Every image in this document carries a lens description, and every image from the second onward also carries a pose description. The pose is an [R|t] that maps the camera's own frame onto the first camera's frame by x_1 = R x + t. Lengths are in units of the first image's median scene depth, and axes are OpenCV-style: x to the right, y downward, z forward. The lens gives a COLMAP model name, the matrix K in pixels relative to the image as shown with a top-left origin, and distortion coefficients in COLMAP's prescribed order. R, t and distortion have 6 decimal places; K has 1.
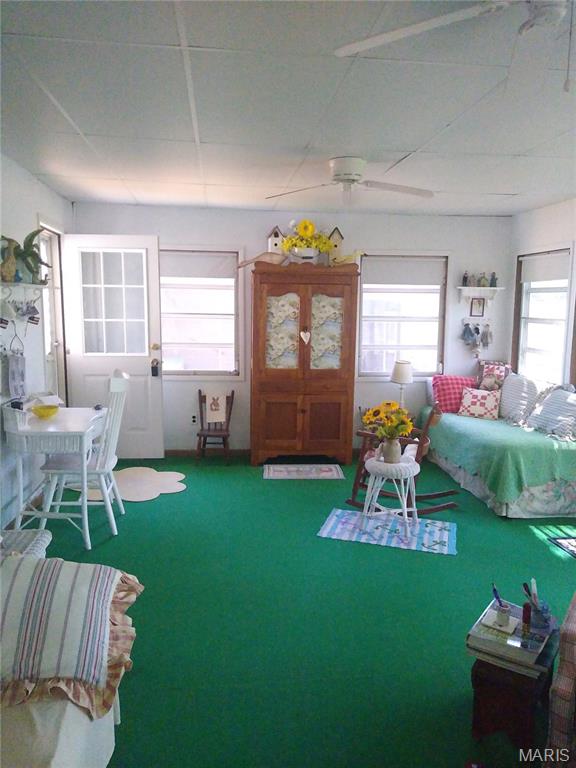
lens RADIAL K [[599.3, 0, 289.3], [0, 599.3, 385.7], [0, 0, 1]] dist [0.084584, -0.132231]
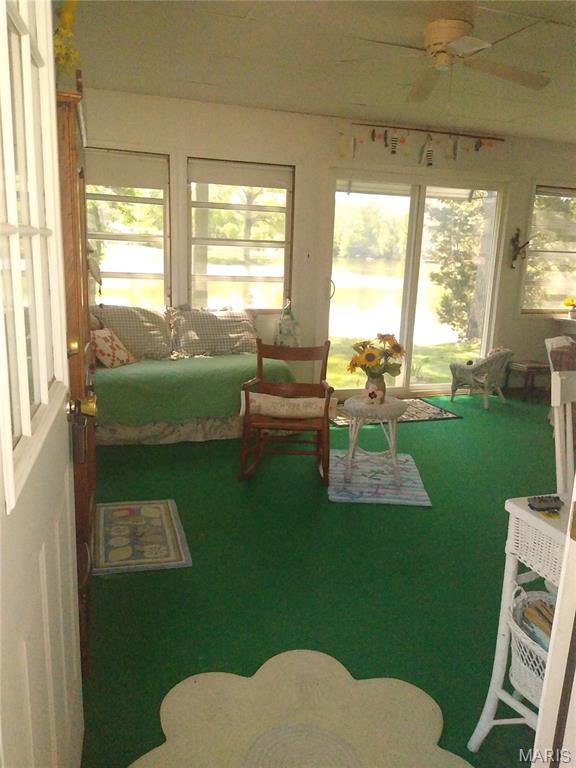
lens RADIAL K [[599.3, 0, 289.3], [0, 599.3, 385.7], [0, 0, 1]] dist [0.084584, -0.132231]
pose [[-0.256673, -0.243776, 0.935250, -0.603313], [0.057616, 0.962088, 0.266584, -0.144088], [-0.964779, 0.122310, -0.232896, 1.239920]]
